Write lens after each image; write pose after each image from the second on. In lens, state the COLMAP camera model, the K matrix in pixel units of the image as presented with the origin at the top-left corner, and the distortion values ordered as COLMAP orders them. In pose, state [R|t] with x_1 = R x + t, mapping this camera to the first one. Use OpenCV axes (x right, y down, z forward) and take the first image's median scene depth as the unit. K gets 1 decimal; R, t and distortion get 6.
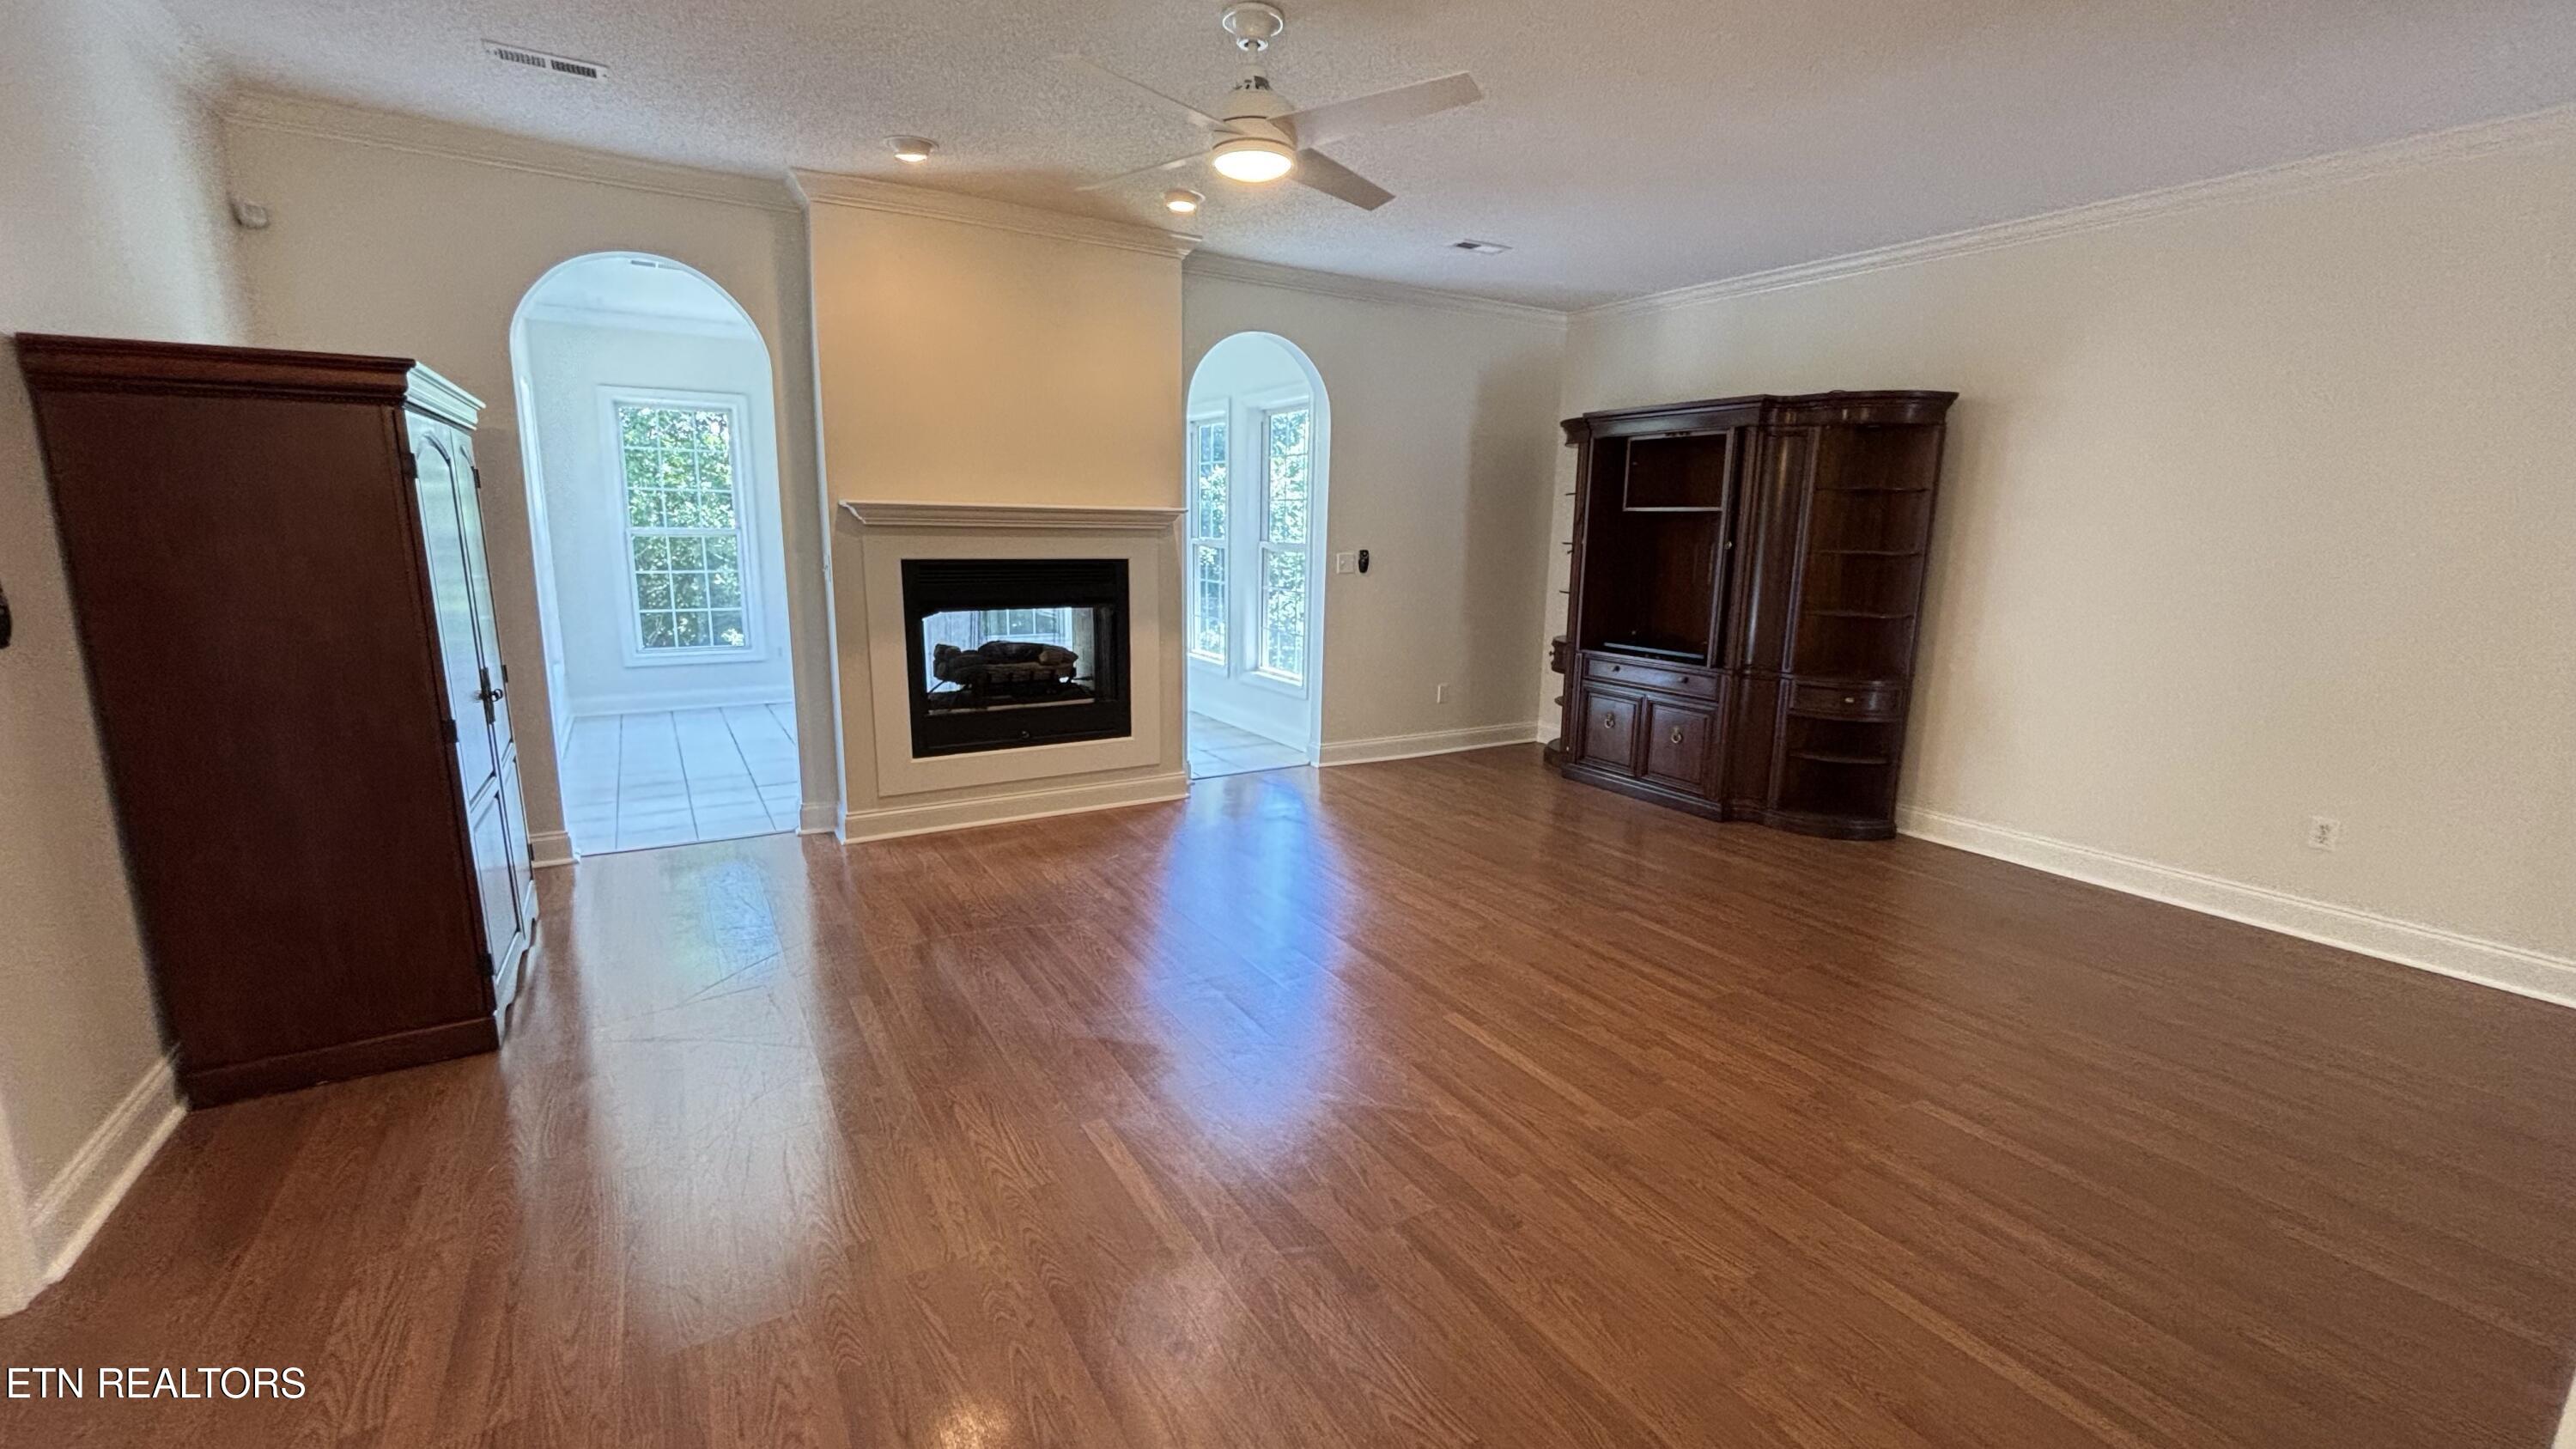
lens RADIAL K [[1046.8, 0, 1288.0], [0, 1046.8, 724.5], [0, 0, 1]] dist [0.001256, -0.000127]
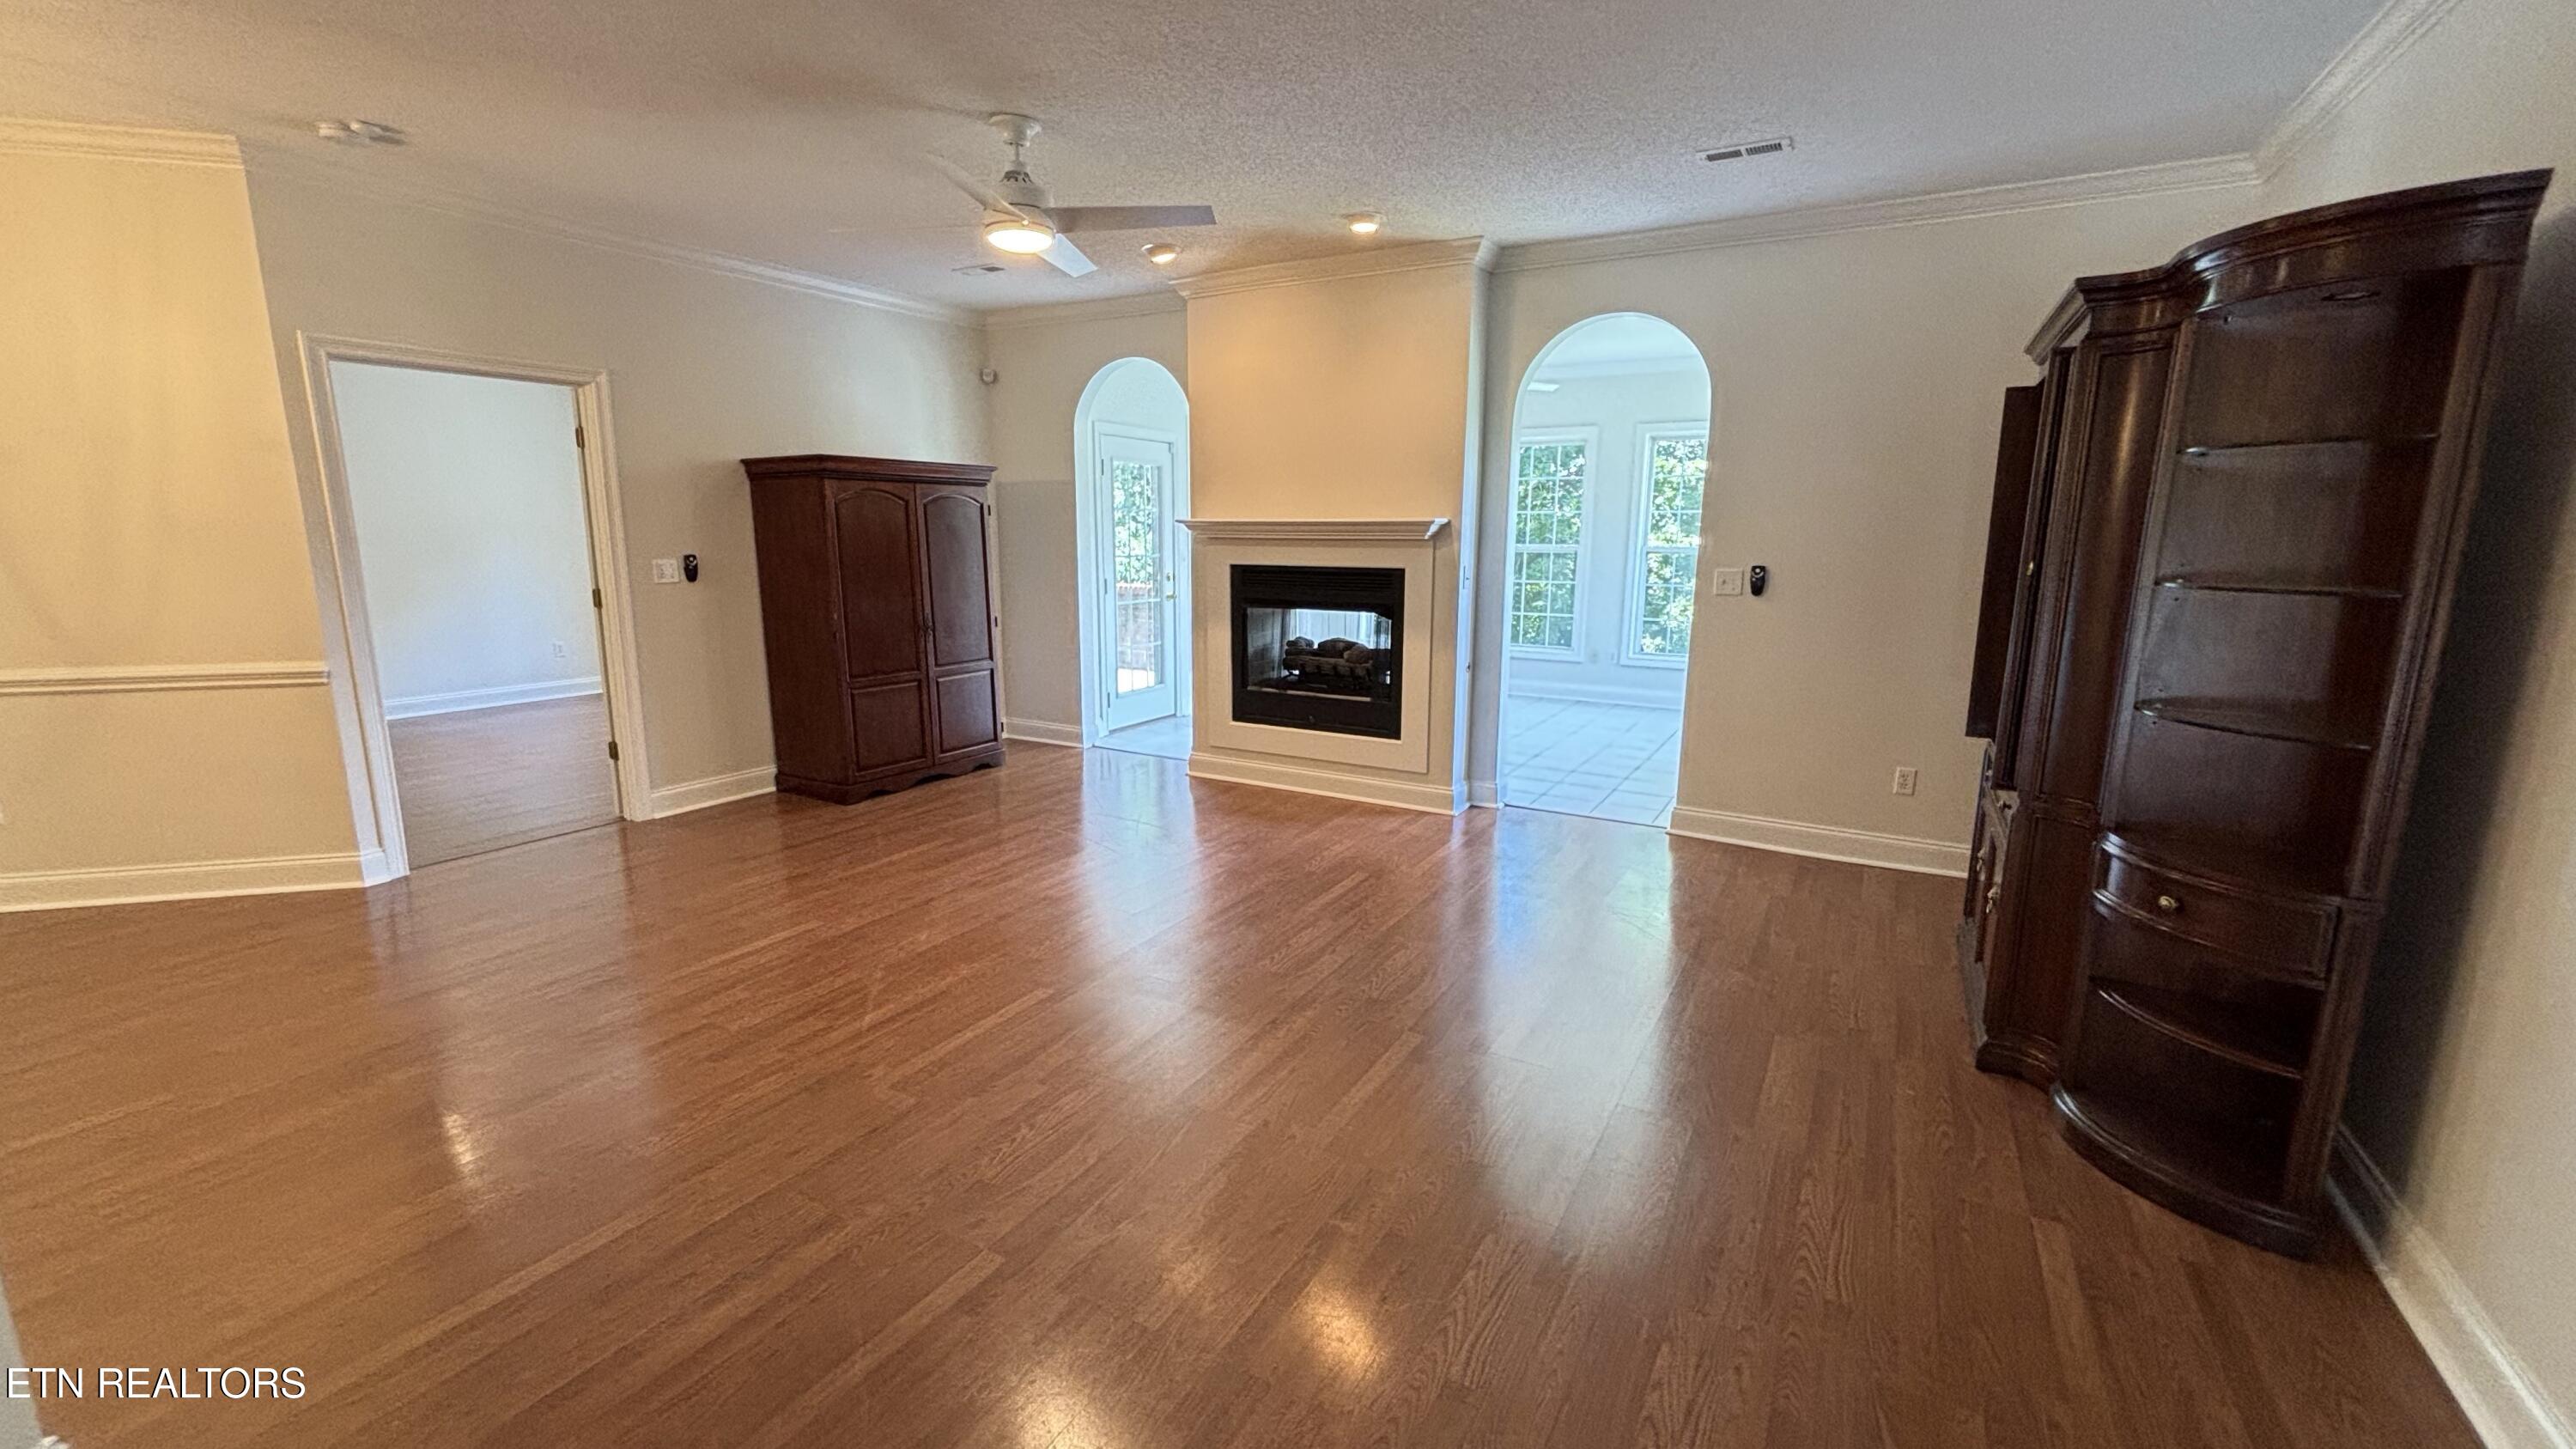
lens RADIAL K [[1031.3, 0, 1288.0], [0, 1031.3, 724.5], [0, 0, 1]] dist [0.000450, -0.000035]
pose [[0.479383, 0.145052, -0.865536, 0.692088], [-0.166588, 0.983355, 0.072531, -0.059997], [0.861650, 0.109417, 0.495567, 0.408229]]
